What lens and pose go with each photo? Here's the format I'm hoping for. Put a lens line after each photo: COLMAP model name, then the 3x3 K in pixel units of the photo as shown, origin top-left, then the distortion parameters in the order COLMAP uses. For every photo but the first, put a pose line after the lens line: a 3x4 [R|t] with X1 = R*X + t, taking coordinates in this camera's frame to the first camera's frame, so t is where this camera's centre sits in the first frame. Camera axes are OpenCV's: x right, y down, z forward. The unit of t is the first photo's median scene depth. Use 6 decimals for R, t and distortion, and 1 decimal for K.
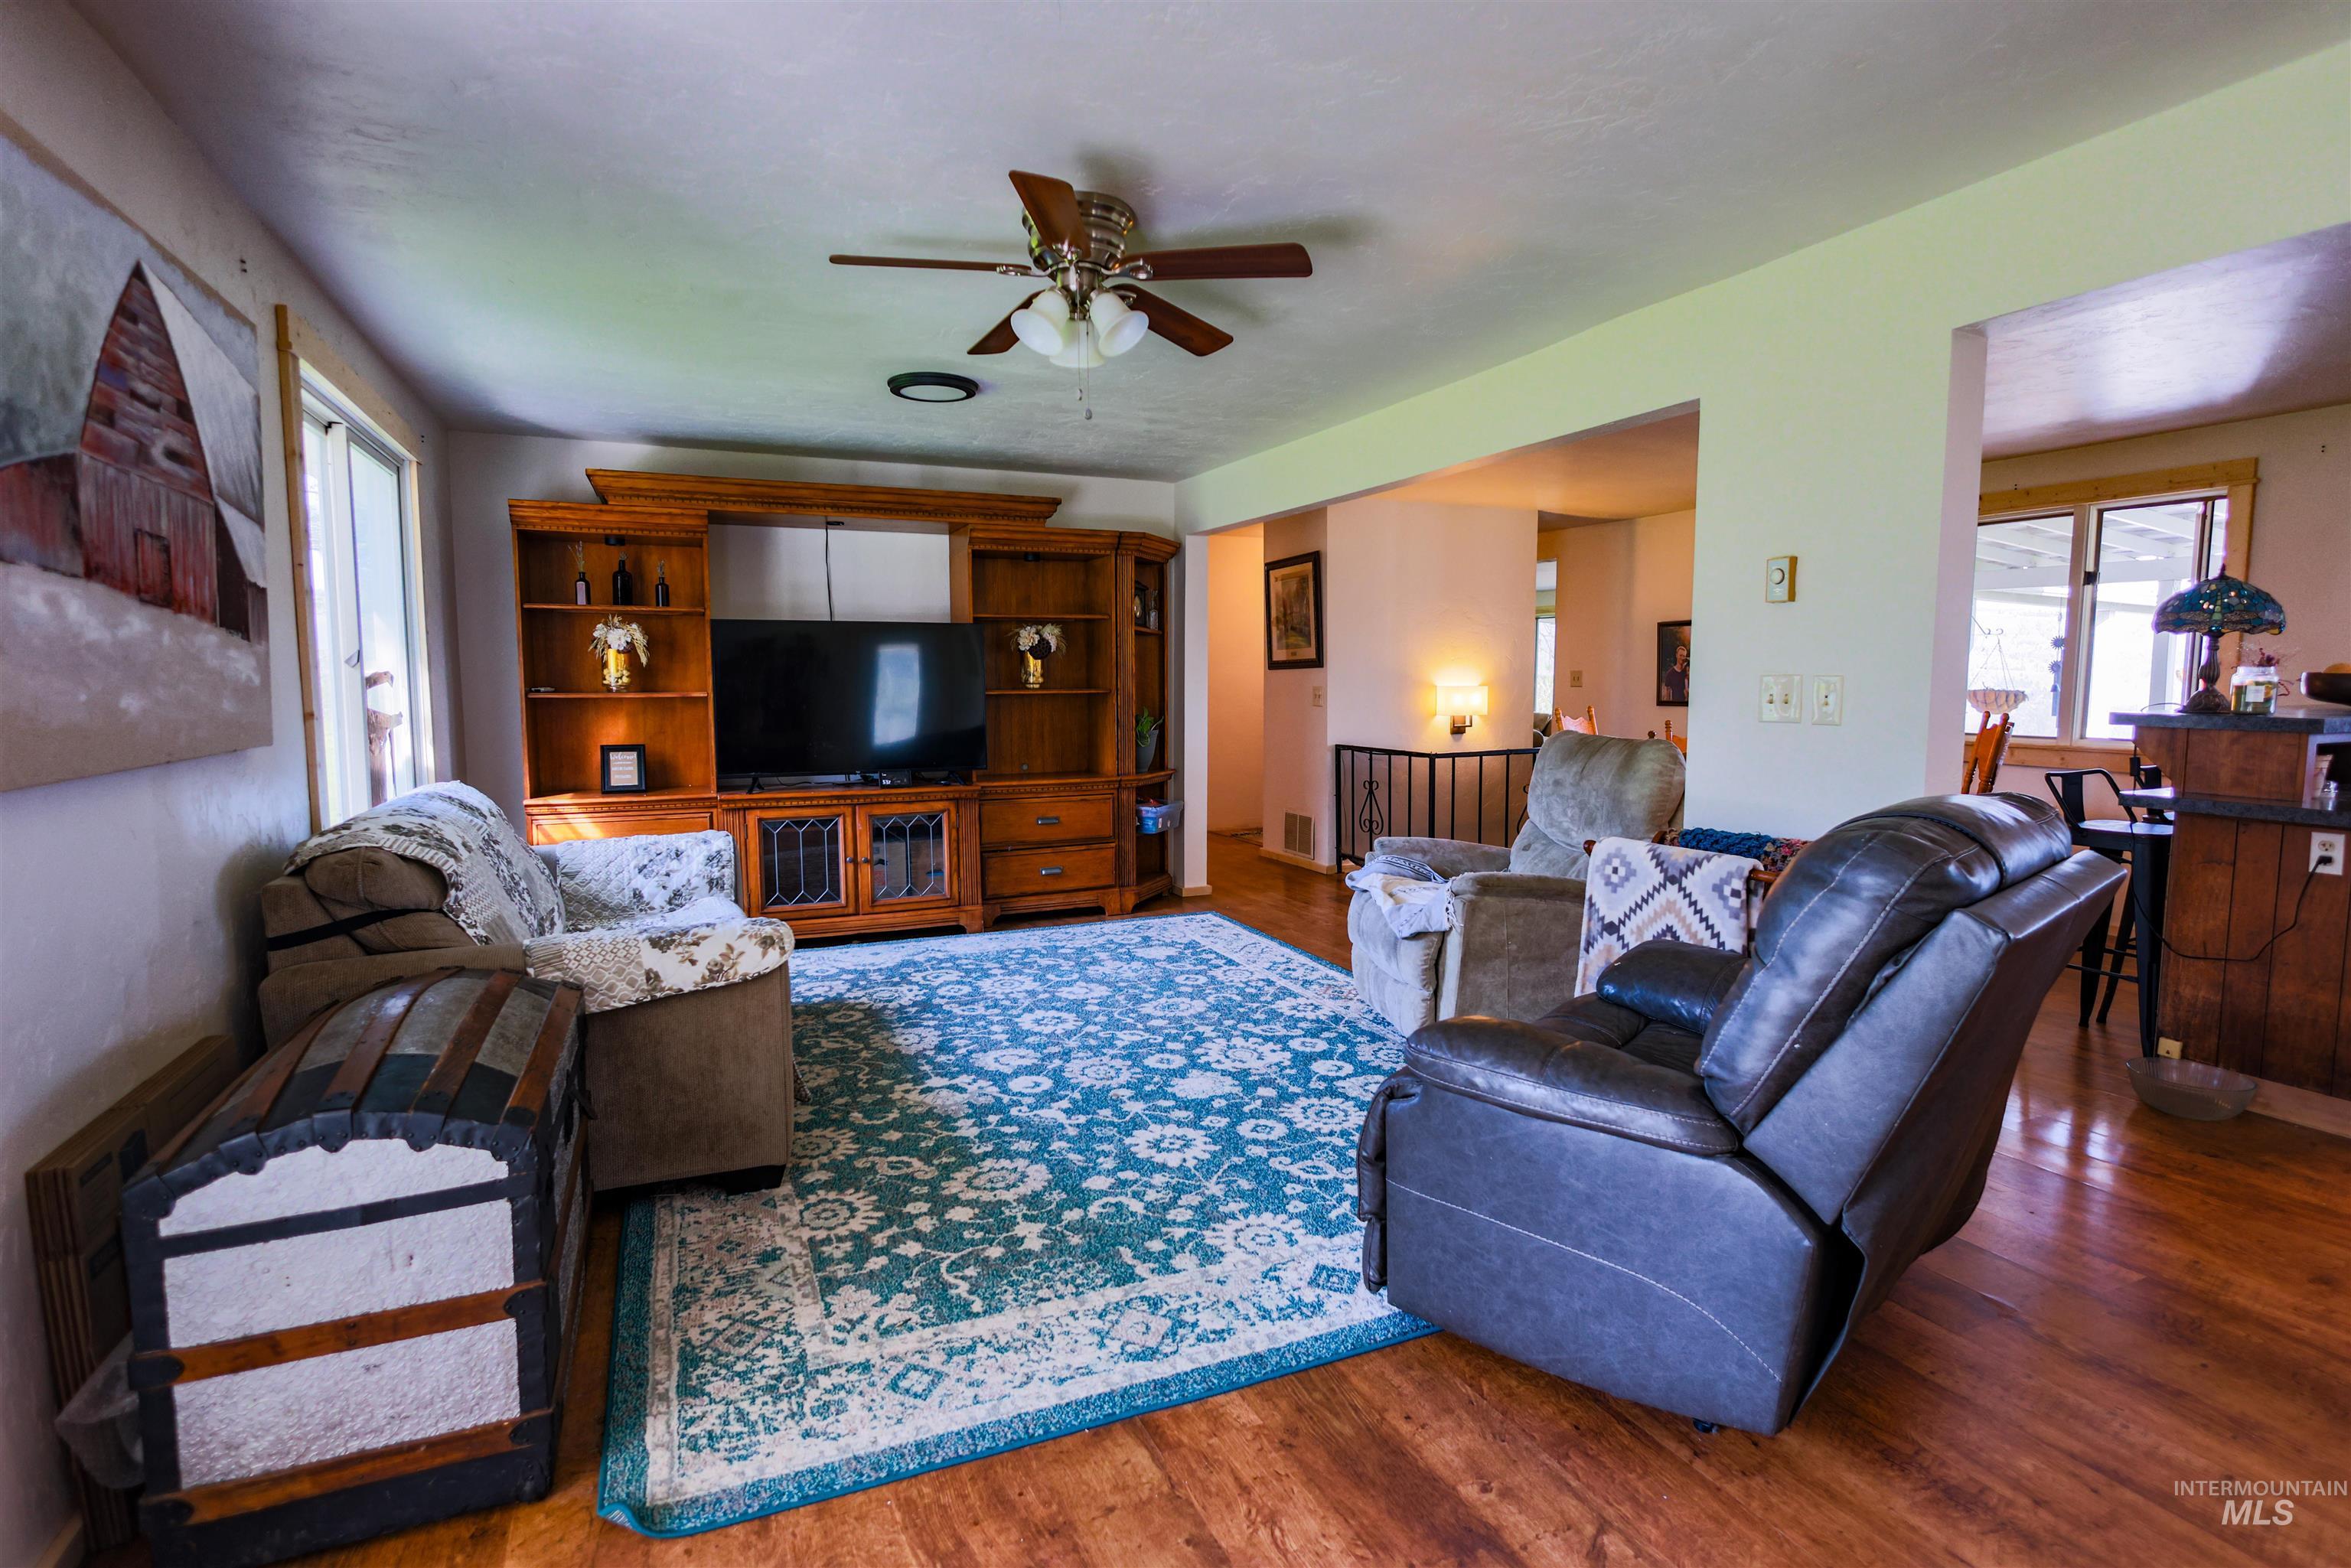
lens RADIAL K [[1074.8, 0, 1175.7], [0, 1074.8, 774.2], [0, 0, 1]] dist [0.001935, 0.003268]
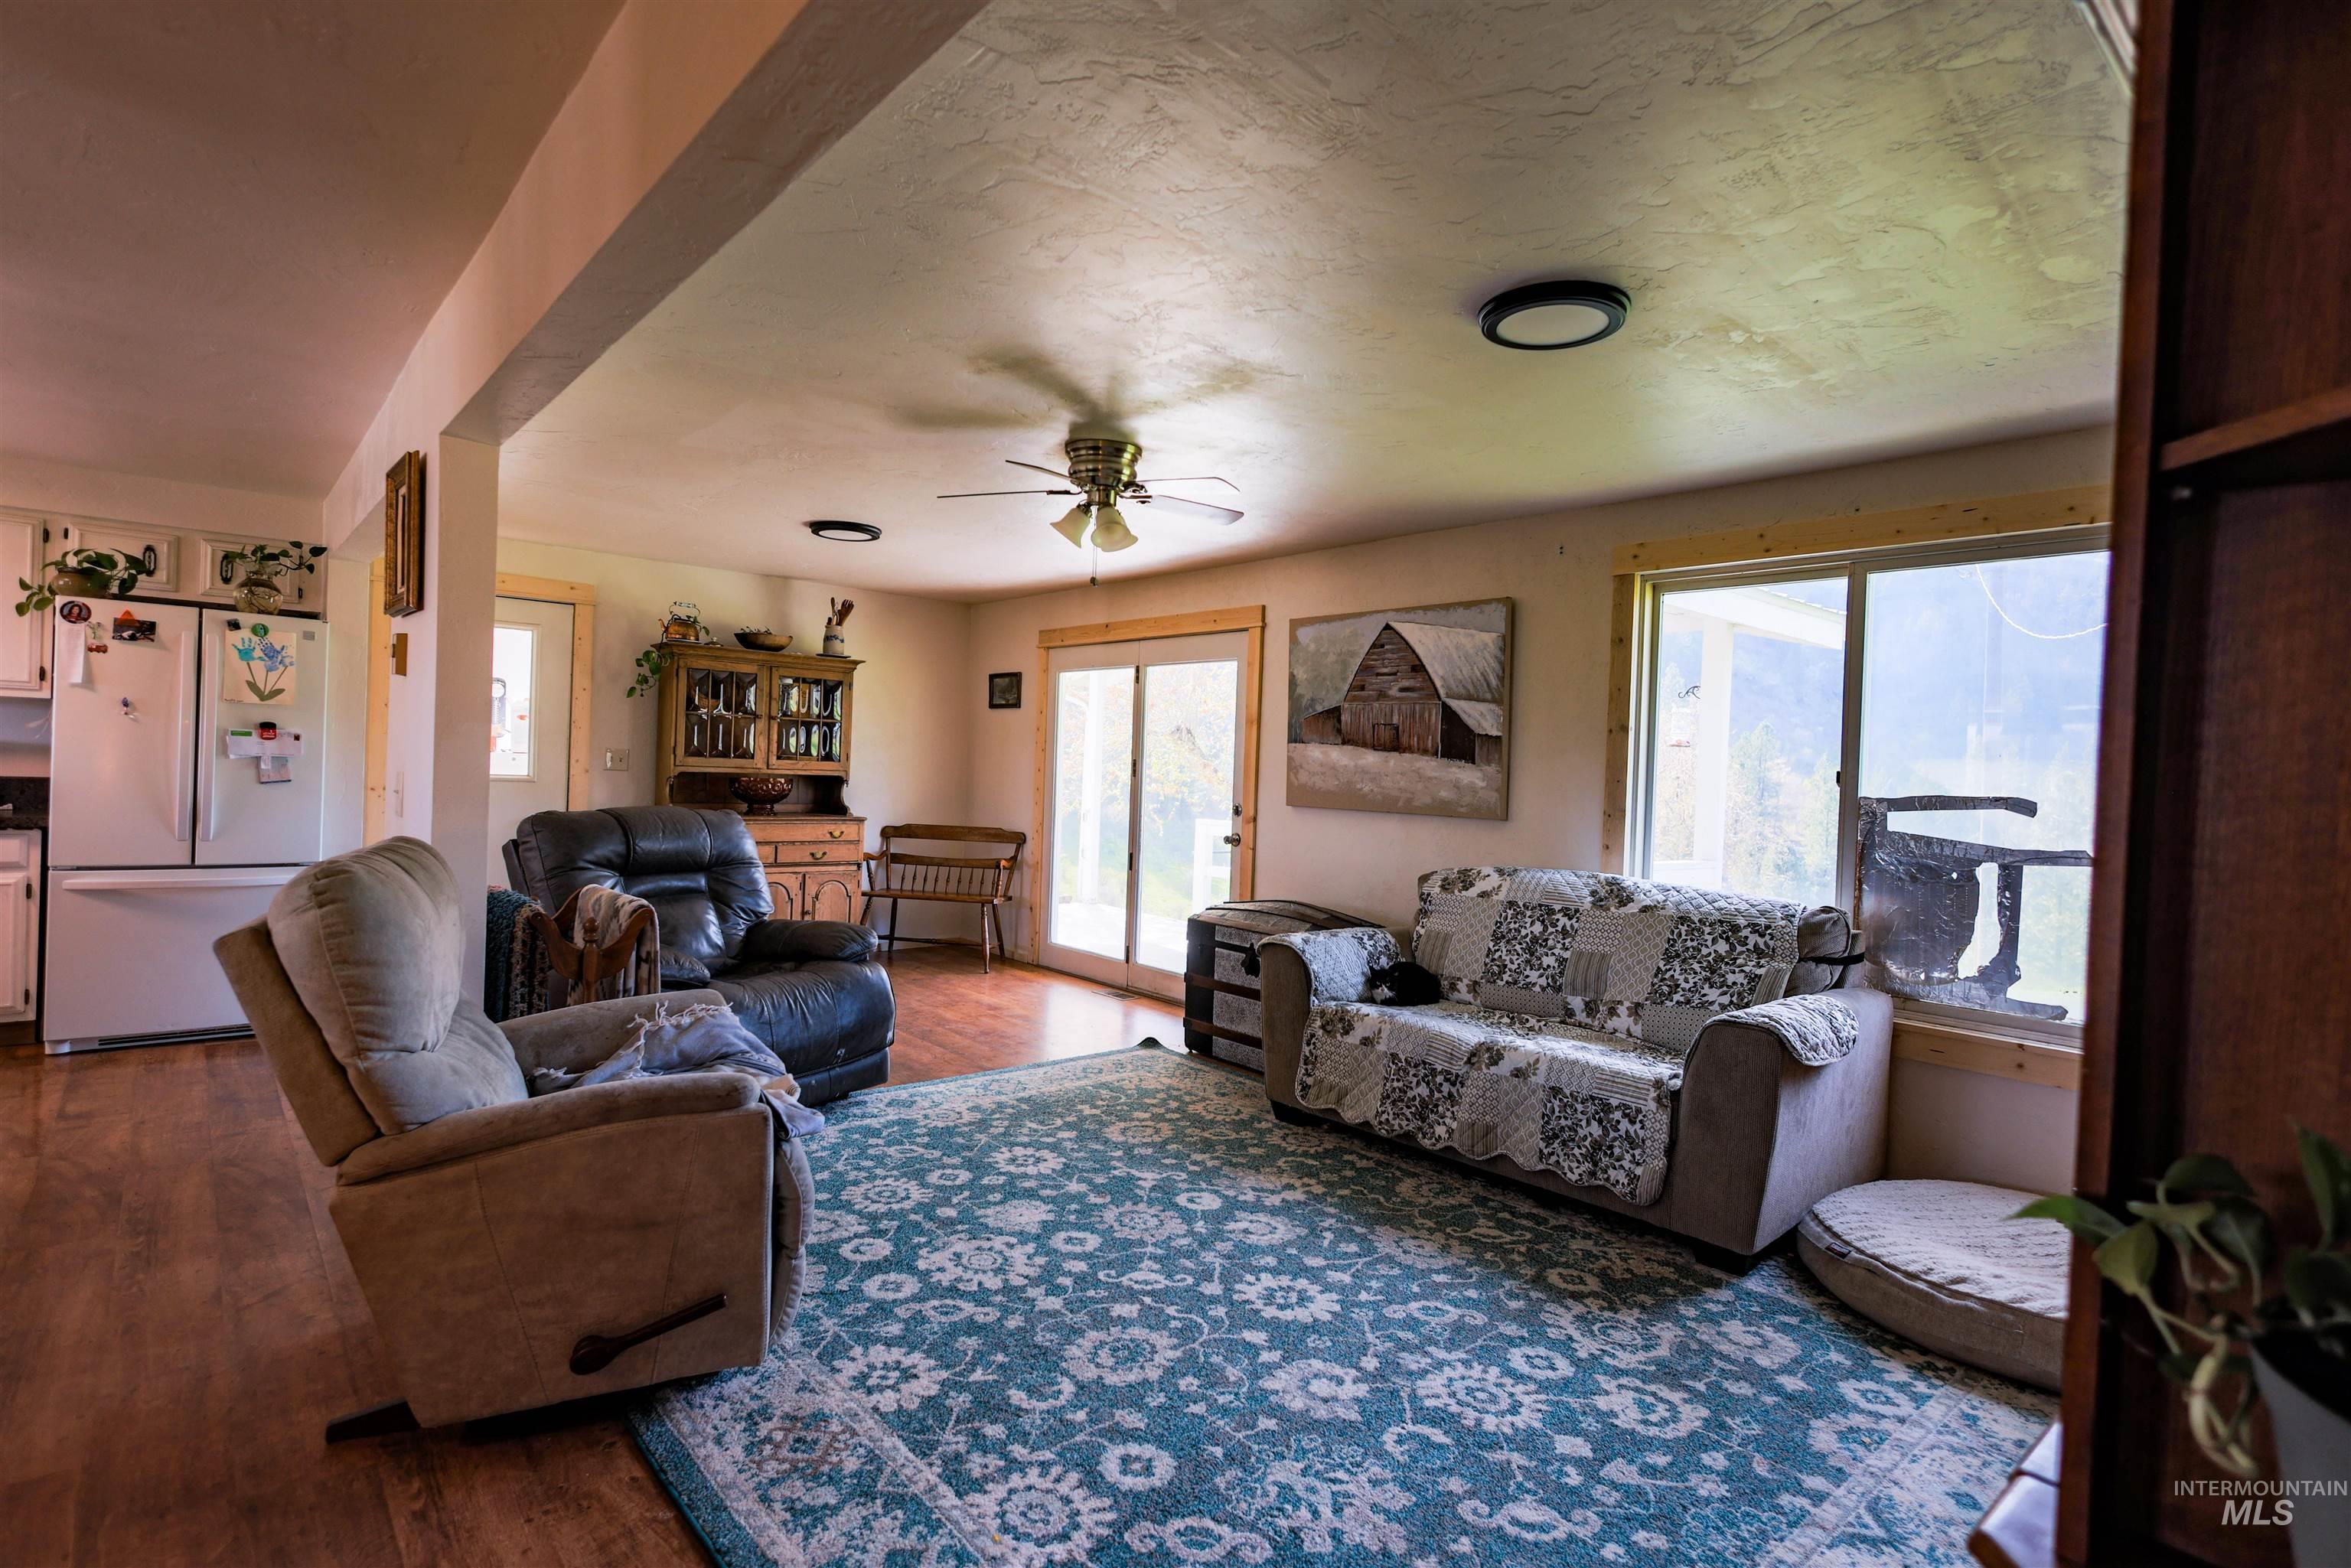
lens RADIAL K [[1148.8, 0, 1169.6], [0, 1148.8, 778.3], [0, 0, 1]] dist [-0.000366, 0.000679]
pose [[-0.955023, -0.031659, -0.294835, 0.195076], [-0.062962, 0.993263, 0.097289, -0.174731], [0.289769, 0.111477, -0.950582, 1.858715]]
